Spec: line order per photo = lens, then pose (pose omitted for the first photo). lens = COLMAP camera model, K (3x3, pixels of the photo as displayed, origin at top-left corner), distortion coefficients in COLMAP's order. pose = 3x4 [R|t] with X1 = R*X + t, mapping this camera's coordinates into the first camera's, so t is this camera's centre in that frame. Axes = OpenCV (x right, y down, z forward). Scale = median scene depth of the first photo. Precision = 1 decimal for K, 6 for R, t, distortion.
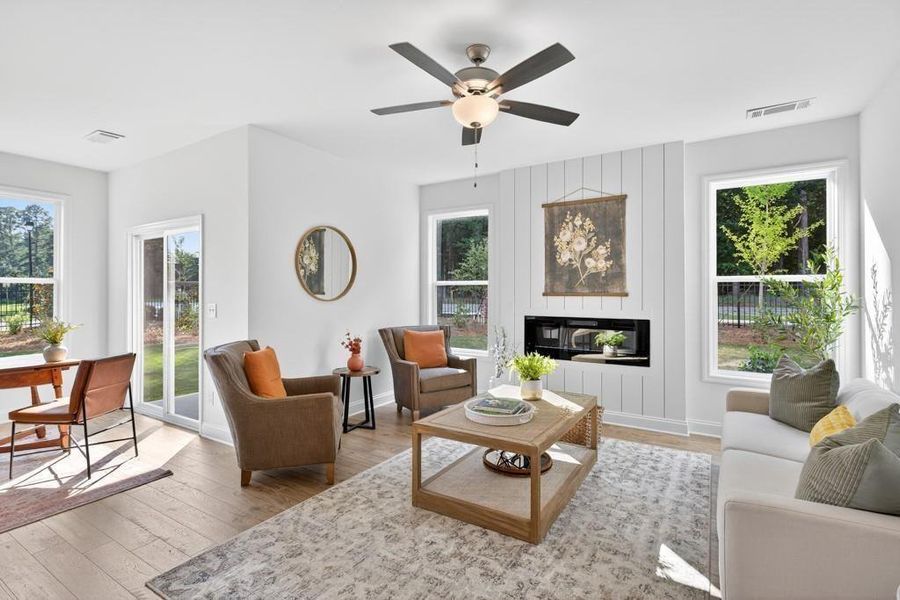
lens RADIAL K [[419.6, 0, 448.1], [0, 419.6, 291.5], [0, 0, 1]] dist [0.002690, 0.000548]
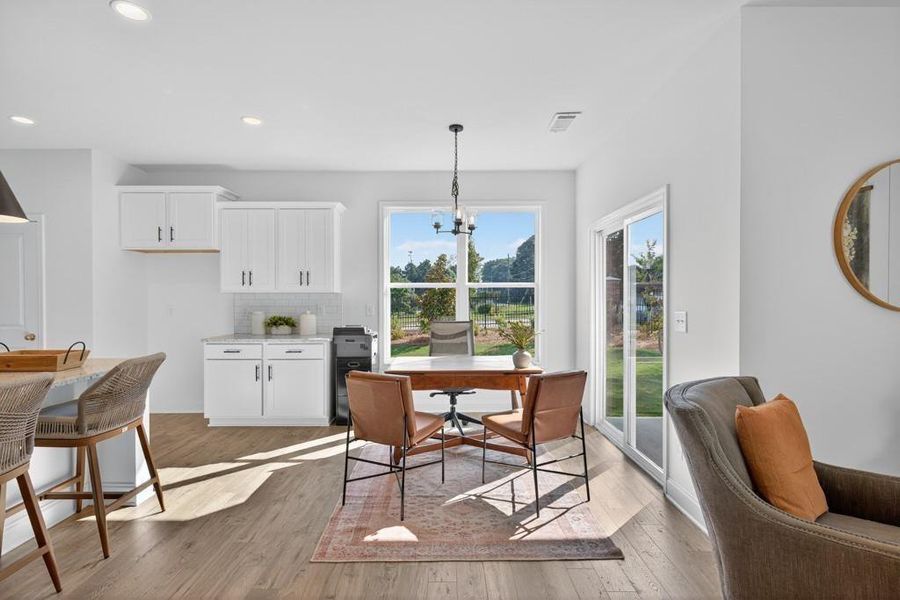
lens RADIAL K [[419.6, 0, 460.7], [0, 419.6, 306.5], [0, 0, 1]] dist [0.002690, 0.000548]
pose [[0.541412, 0.016821, -0.840589, -0.167526], [0.008710, 0.999634, 0.025614, -0.000958], [0.840712, -0.021189, 0.541068, 0.304578]]
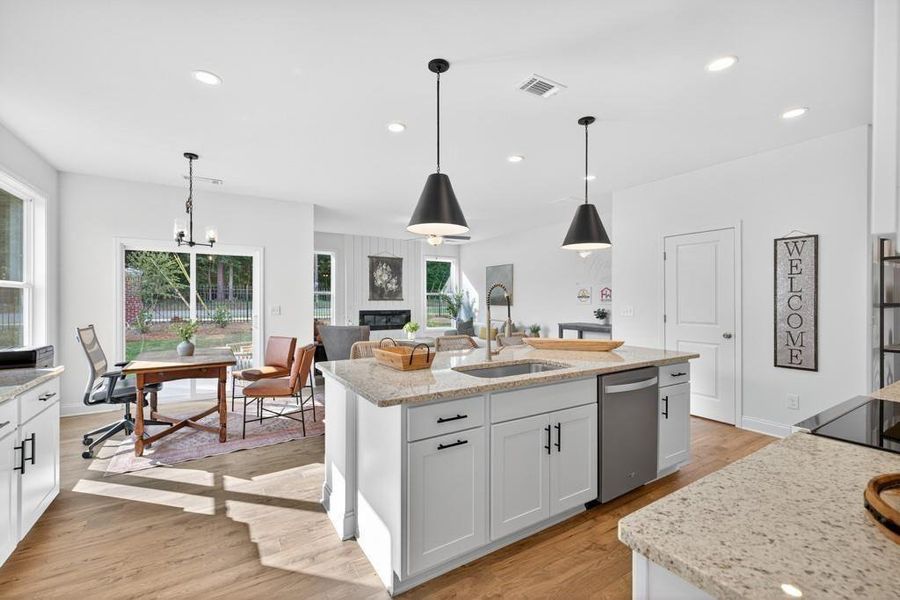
lens RADIAL K [[378.3, 0, 452.9], [0, 378.3, 301.8], [0, 0, 1]] dist [0.010149, -0.001418]
pose [[0.432618, -0.007011, 0.901550, -1.500164], [-0.005366, 0.999932, 0.010351, -0.005503], [-0.901561, -0.009315, 0.432551, -0.206947]]
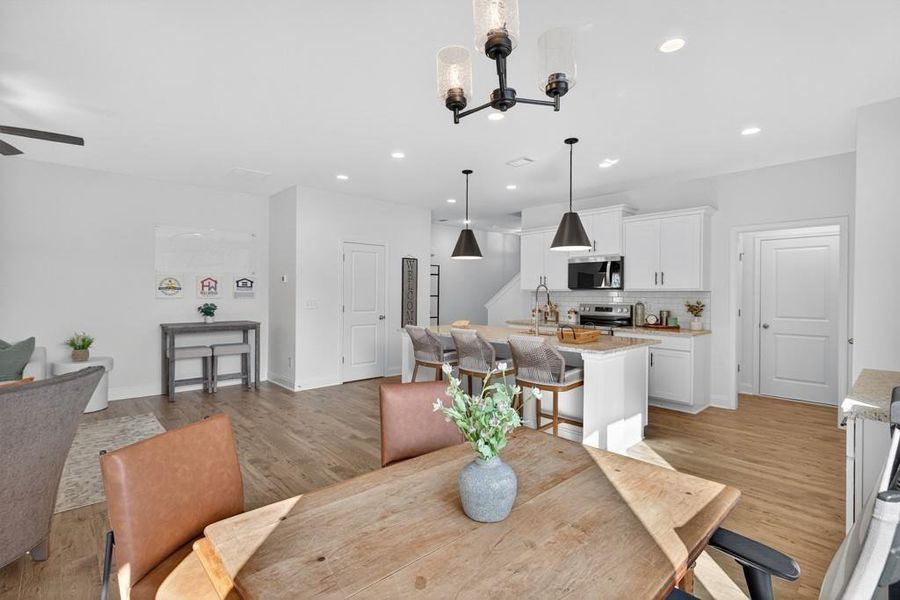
lens RADIAL K [[419.6, 0, 445.2], [0, 419.6, 297.4], [0, 0, 1]] dist [0.002690, 0.000548]
pose [[-0.960407, -0.009806, 0.278429, -0.975778], [-0.009140, 0.999951, 0.003690, 0.002864], [-0.278452, 0.000999, -0.960450, 1.091327]]
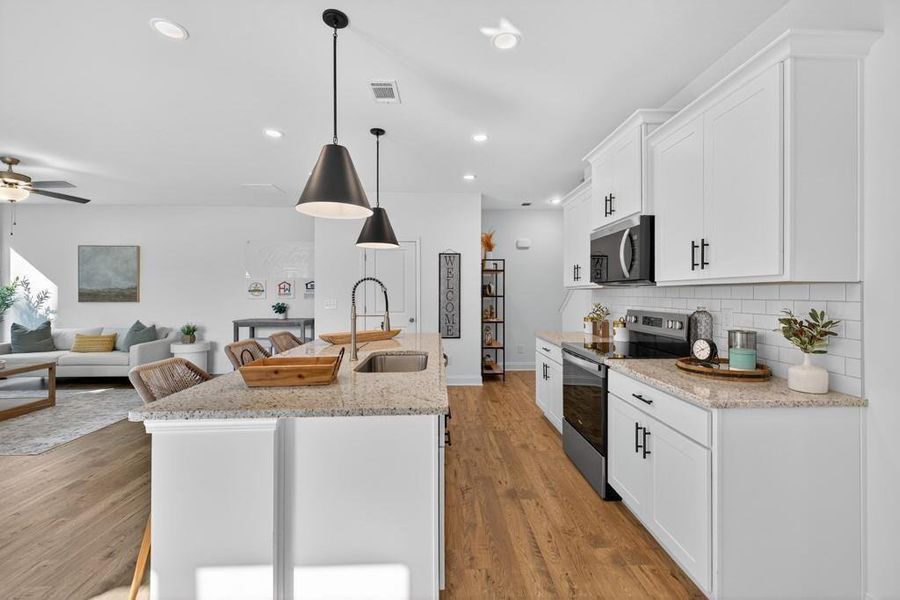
lens RADIAL K [[378.3, 0, 449.2], [0, 378.3, 291.6], [0, 0, 1]] dist [0.010149, -0.001418]
pose [[-0.558548, 0.002843, 0.829467, -1.477973], [-0.006219, 0.999952, -0.007615, -0.003004], [-0.829449, -0.009411, -0.558504, 0.218863]]
